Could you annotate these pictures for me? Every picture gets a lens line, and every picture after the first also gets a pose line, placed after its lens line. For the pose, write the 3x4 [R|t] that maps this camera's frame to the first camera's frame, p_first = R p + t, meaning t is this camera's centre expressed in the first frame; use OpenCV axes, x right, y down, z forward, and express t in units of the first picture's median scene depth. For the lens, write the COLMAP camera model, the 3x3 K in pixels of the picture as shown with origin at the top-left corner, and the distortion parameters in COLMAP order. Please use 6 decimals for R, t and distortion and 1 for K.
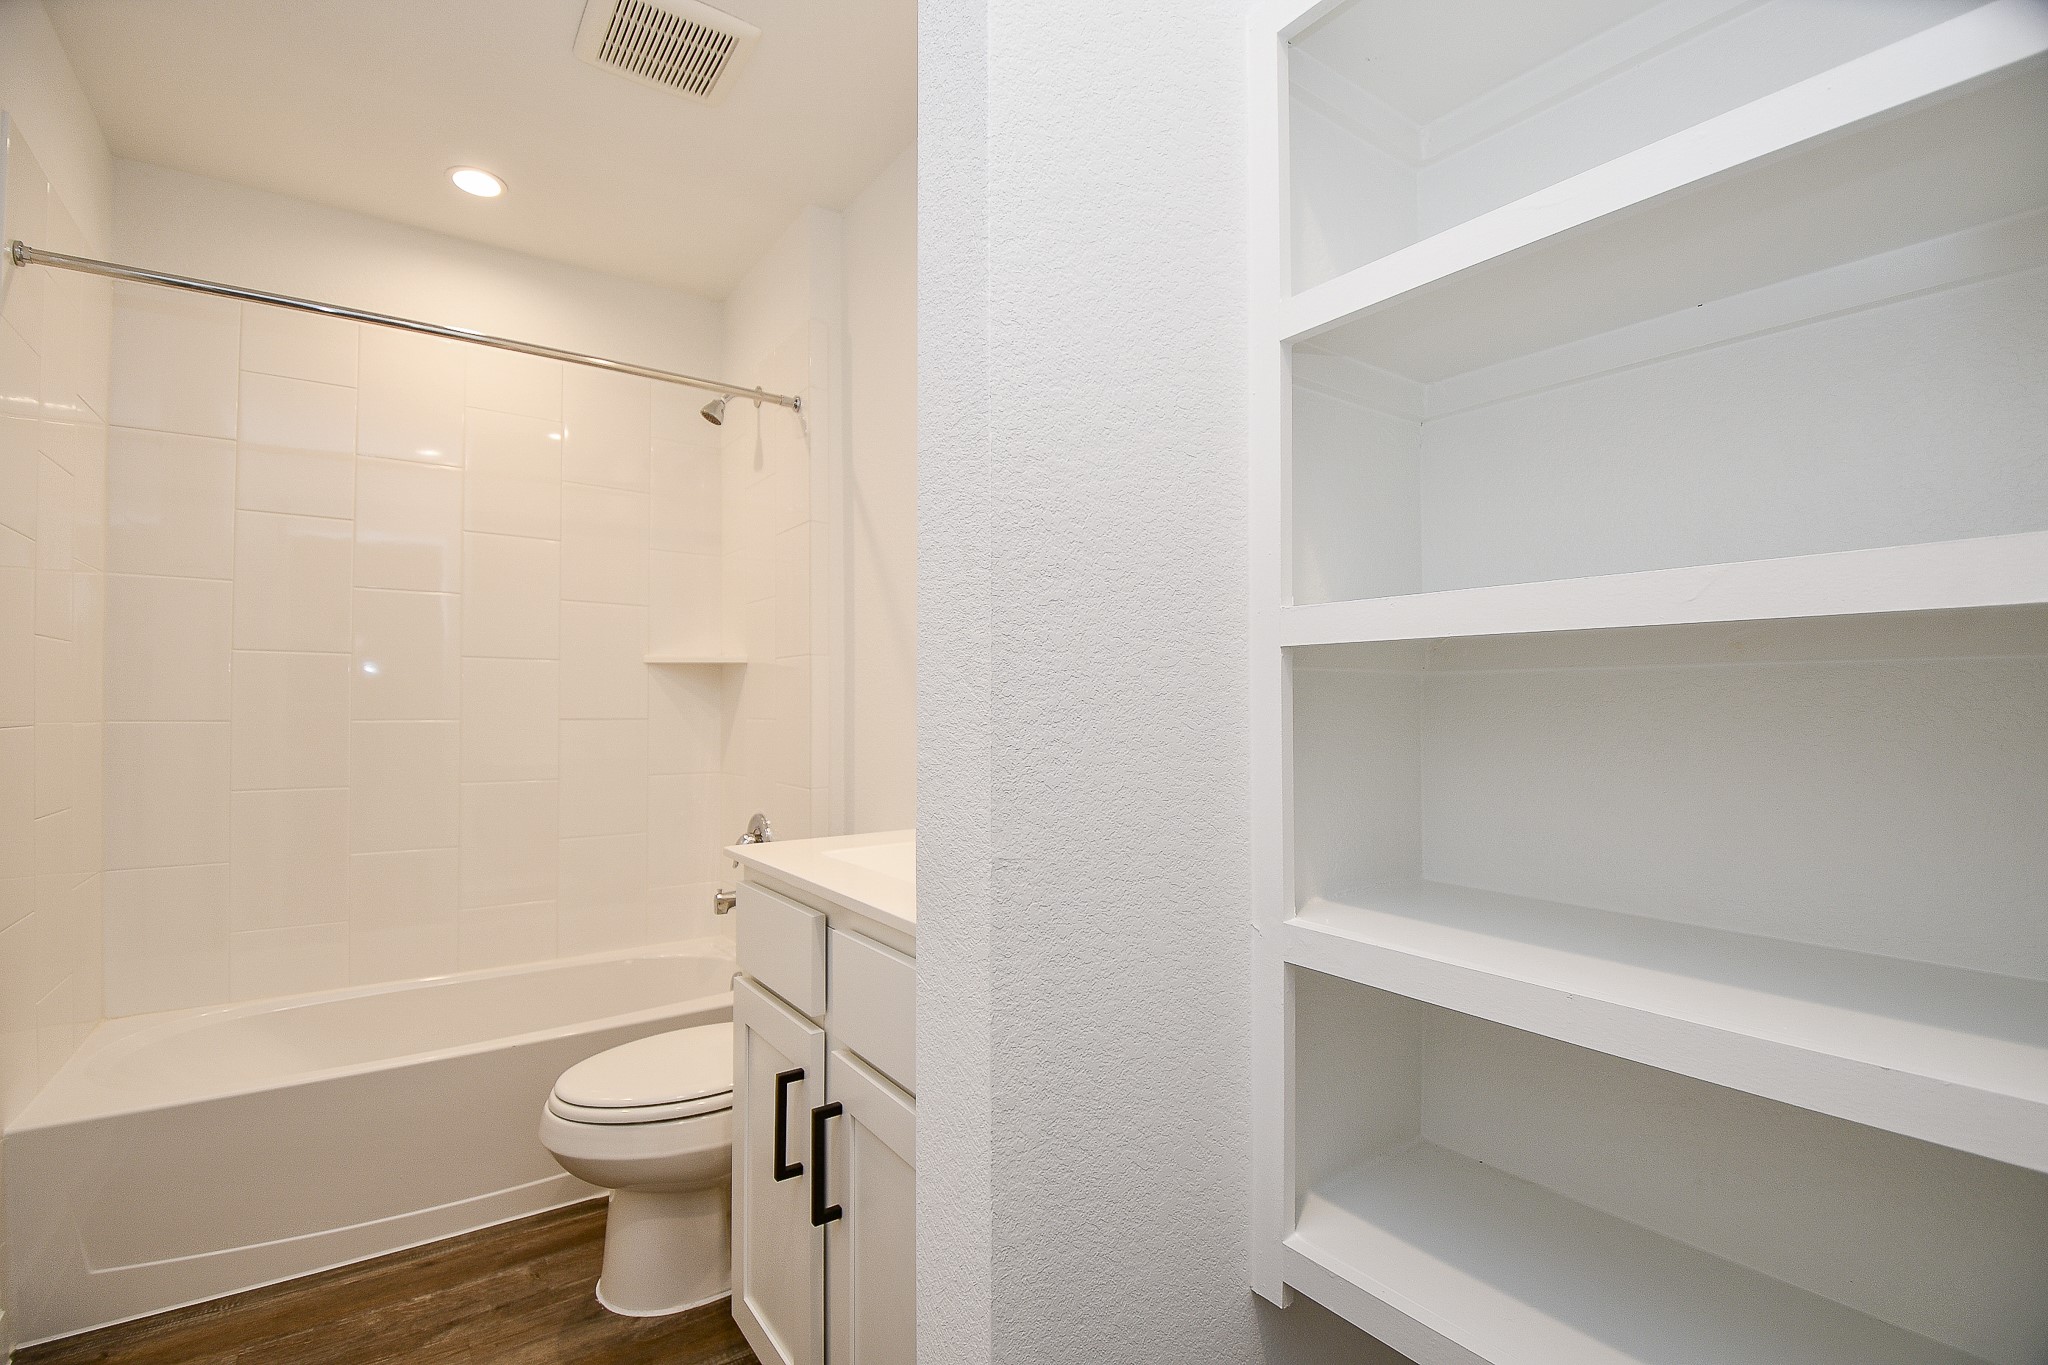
lens RADIAL K [[899.6, 0, 1026.9], [0, 899.6, 693.3], [0, 0, 1]] dist [-0.000406, -0.014765]
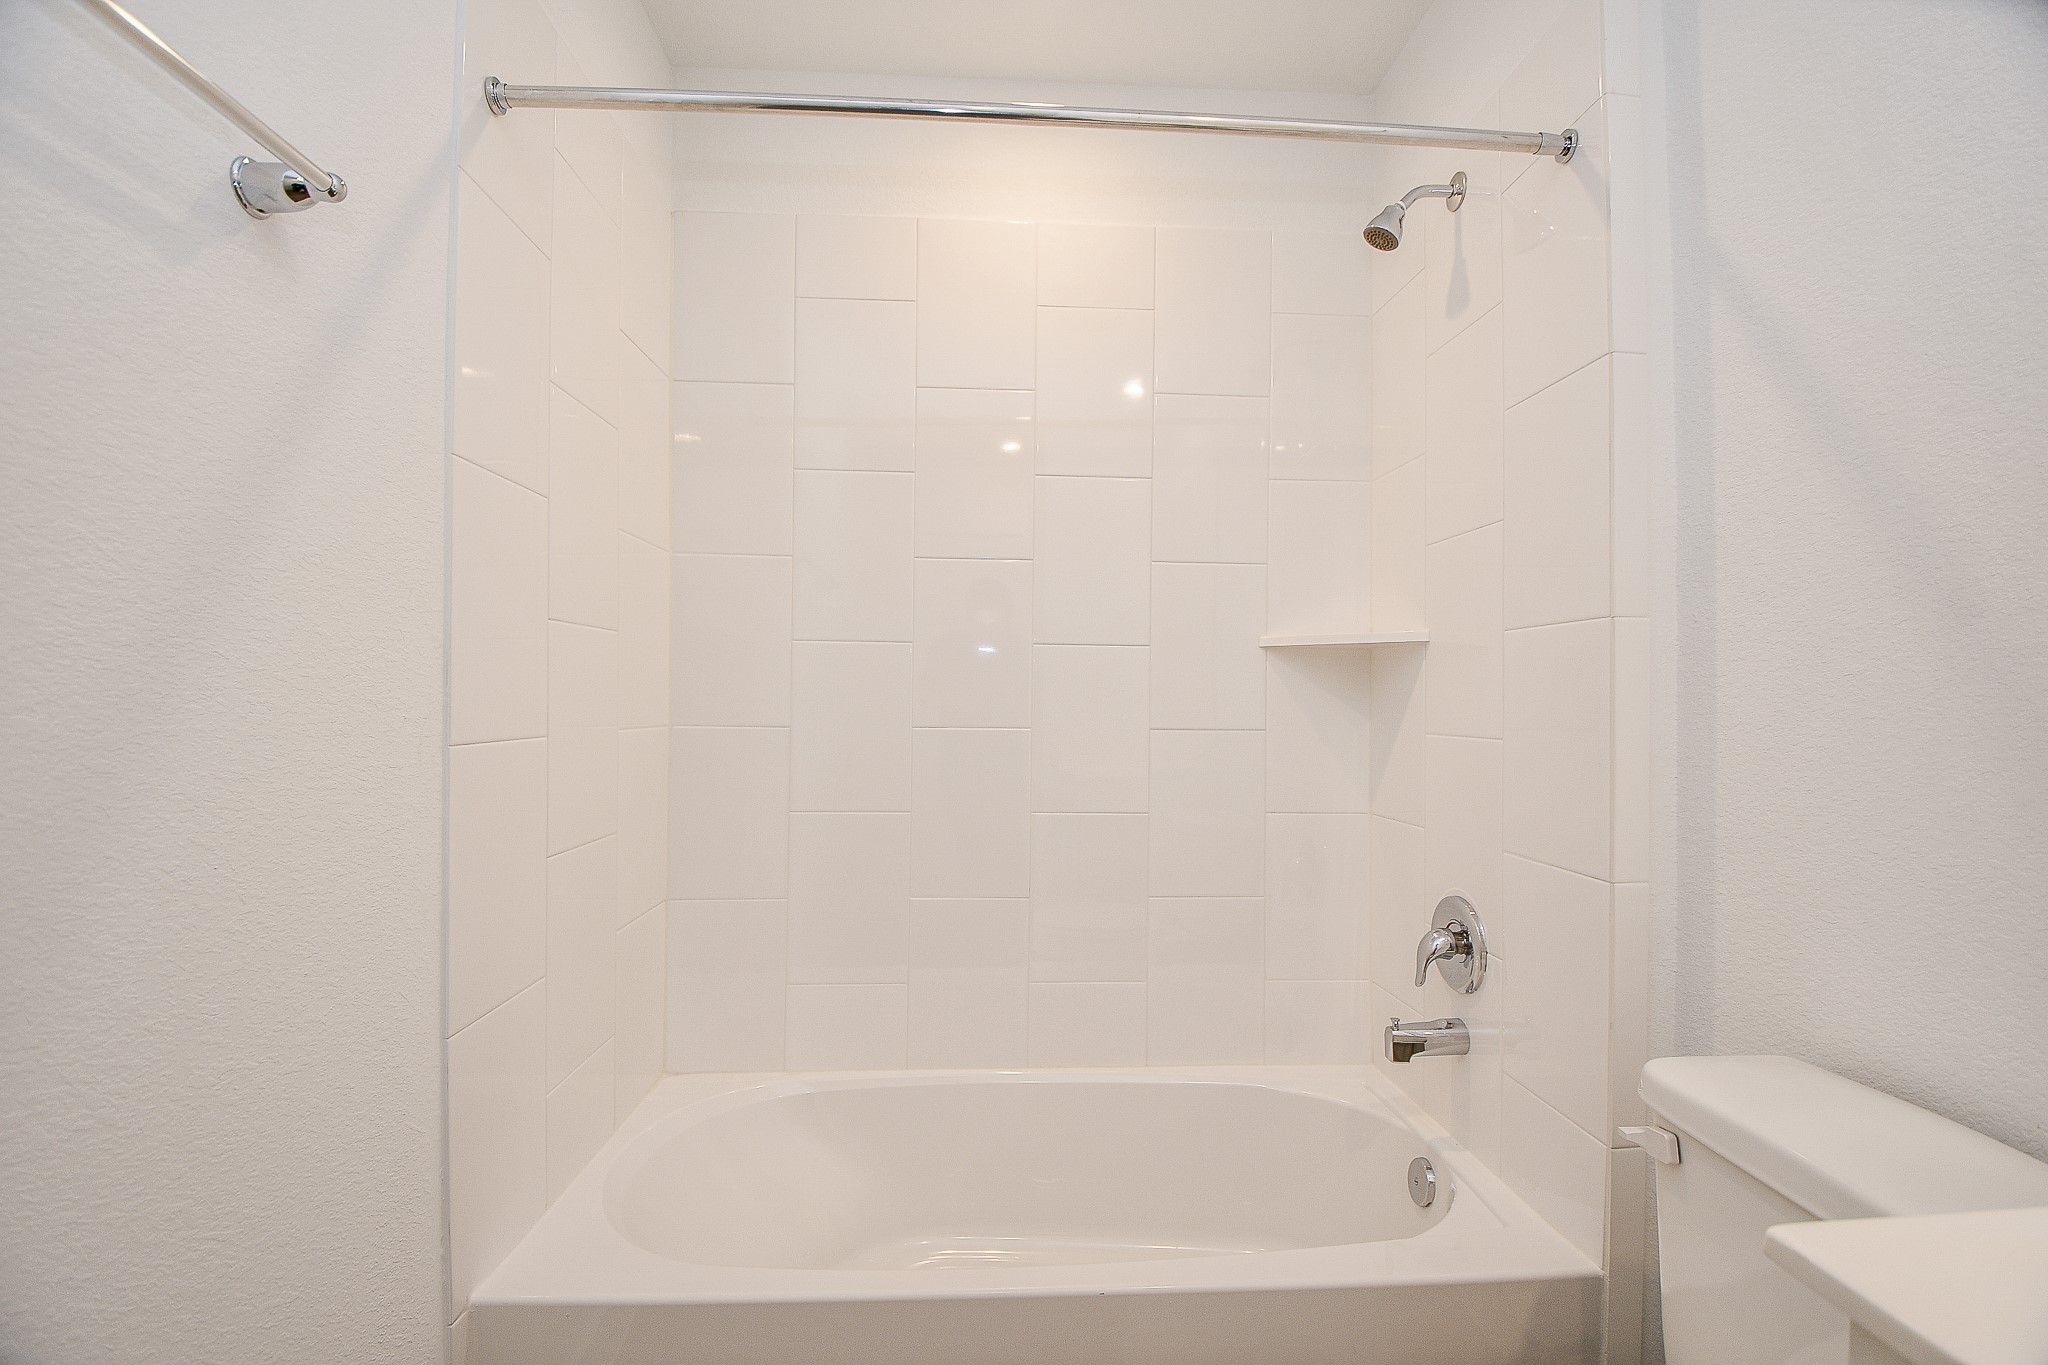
lens RADIAL K [[899.6, 0, 1026.9], [0, 899.6, 693.3], [0, 0, 1]] dist [-0.000406, -0.014765]
pose [[0.840998, 0.000708, -0.541037, -0.224707], [0.000887, 0.999996, 0.002688, -0.000993], [0.541037, -0.002740, 0.840994, 0.362221]]
